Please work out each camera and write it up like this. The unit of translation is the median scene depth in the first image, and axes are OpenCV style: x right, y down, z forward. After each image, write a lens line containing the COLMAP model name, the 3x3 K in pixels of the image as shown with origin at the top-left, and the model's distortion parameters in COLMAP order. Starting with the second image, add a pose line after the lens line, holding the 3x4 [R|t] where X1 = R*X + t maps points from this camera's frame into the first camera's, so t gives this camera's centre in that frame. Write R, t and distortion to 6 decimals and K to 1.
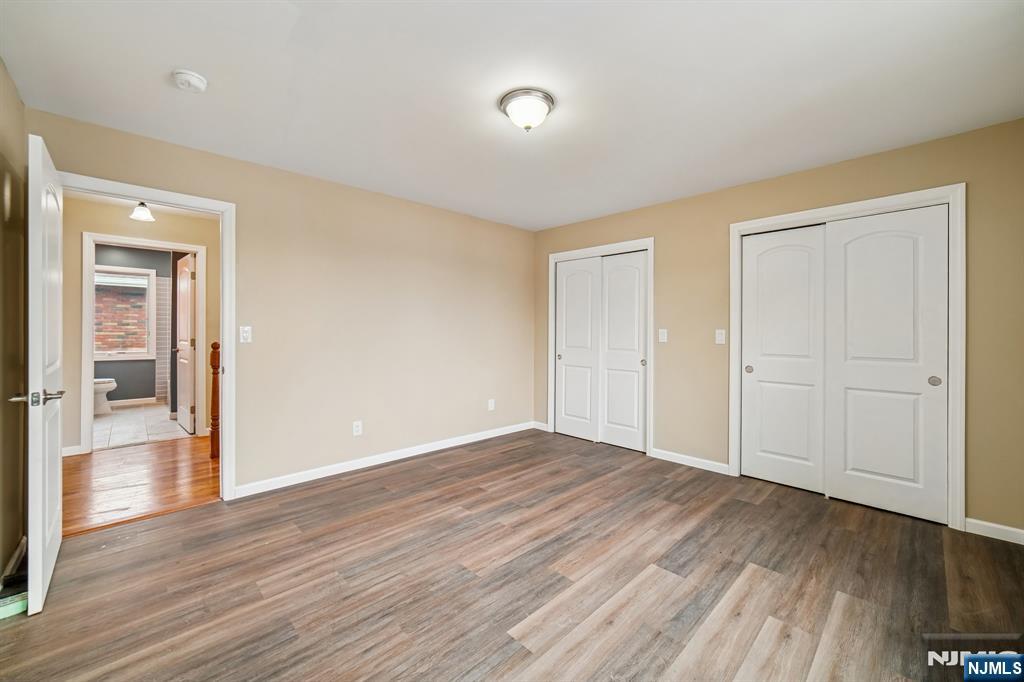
lens RADIAL K [[398.6, 0, 506.5], [0, 398.6, 333.3], [0, 0, 1]] dist [-0.012454, 0.000016]
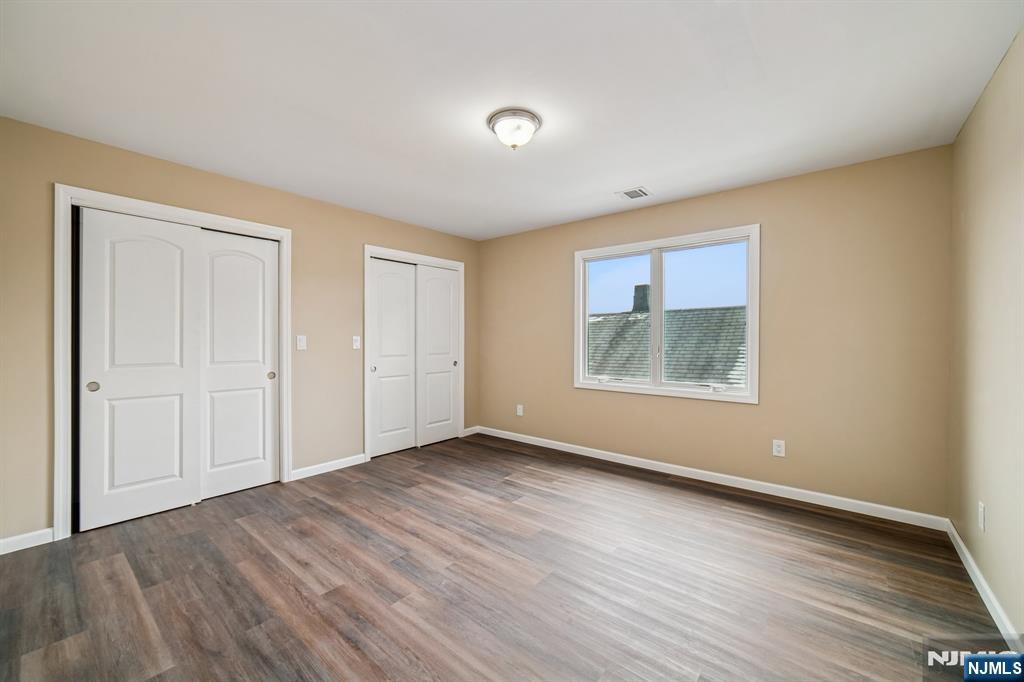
lens RADIAL K [[398.6, 0, 512.1], [0, 398.6, 342.9], [0, 0, 1]] dist [-0.012454, 0.000016]
pose [[-0.107567, -0.019367, 0.994009, -0.731115], [0.004160, 0.999793, 0.019930, -0.012554], [-0.994189, 0.006278, -0.107464, 0.807979]]
